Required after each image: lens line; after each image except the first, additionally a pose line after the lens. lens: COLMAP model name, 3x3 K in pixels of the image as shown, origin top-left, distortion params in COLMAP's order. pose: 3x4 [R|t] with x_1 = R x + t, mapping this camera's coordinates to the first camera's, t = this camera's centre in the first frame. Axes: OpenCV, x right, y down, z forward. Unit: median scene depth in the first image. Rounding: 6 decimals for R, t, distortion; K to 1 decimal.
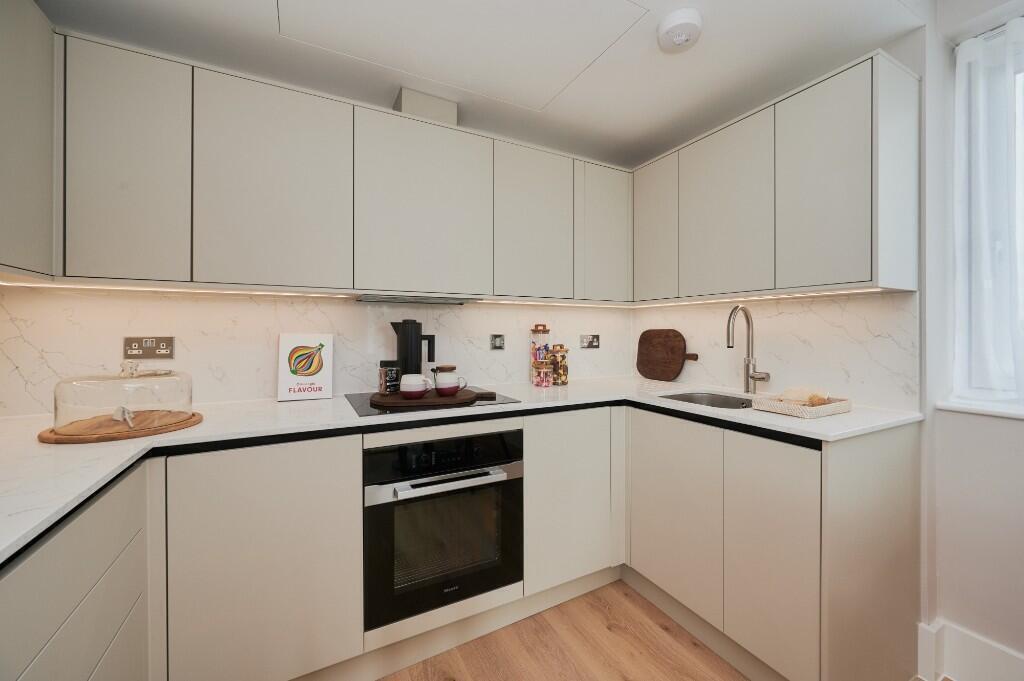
lens RADIAL K [[411.8, 0, 528.1], [0, 411.8, 343.1], [0, 0, 1]] dist [-0.000461, -0.000050]
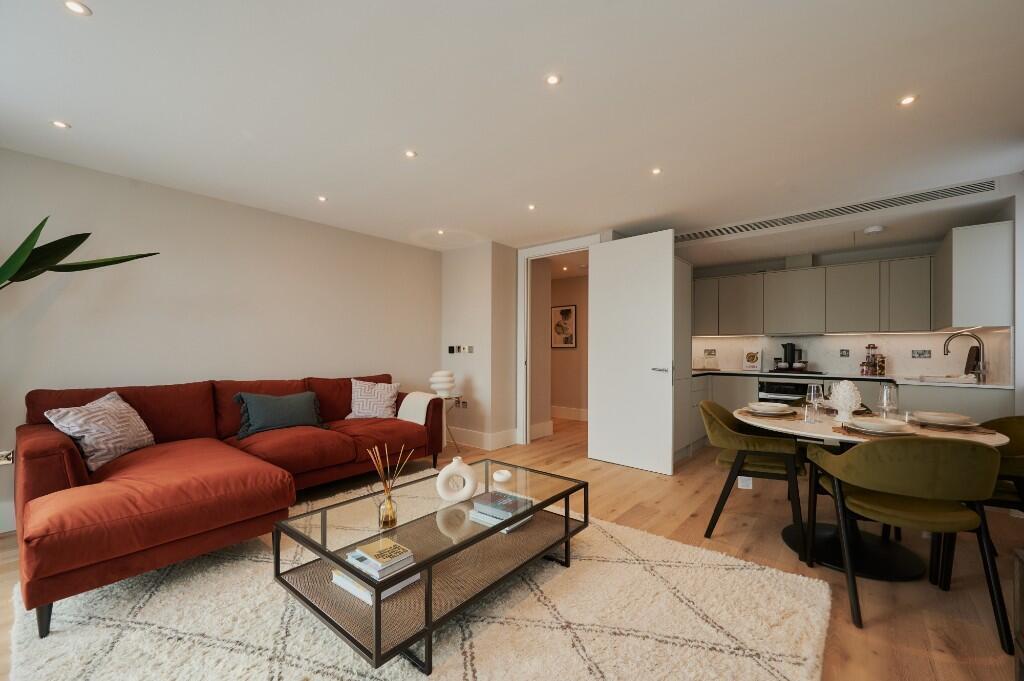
lens RADIAL K [[411.8, 0, 528.1], [0, 411.8, 343.1], [0, 0, 1]] dist [-0.000461, -0.000050]
pose [[0.389897, -0.014558, -0.920744, 1.496807], [-0.033139, 0.999006, -0.029829, 0.077666], [0.920262, 0.042143, 0.389026, -1.576082]]
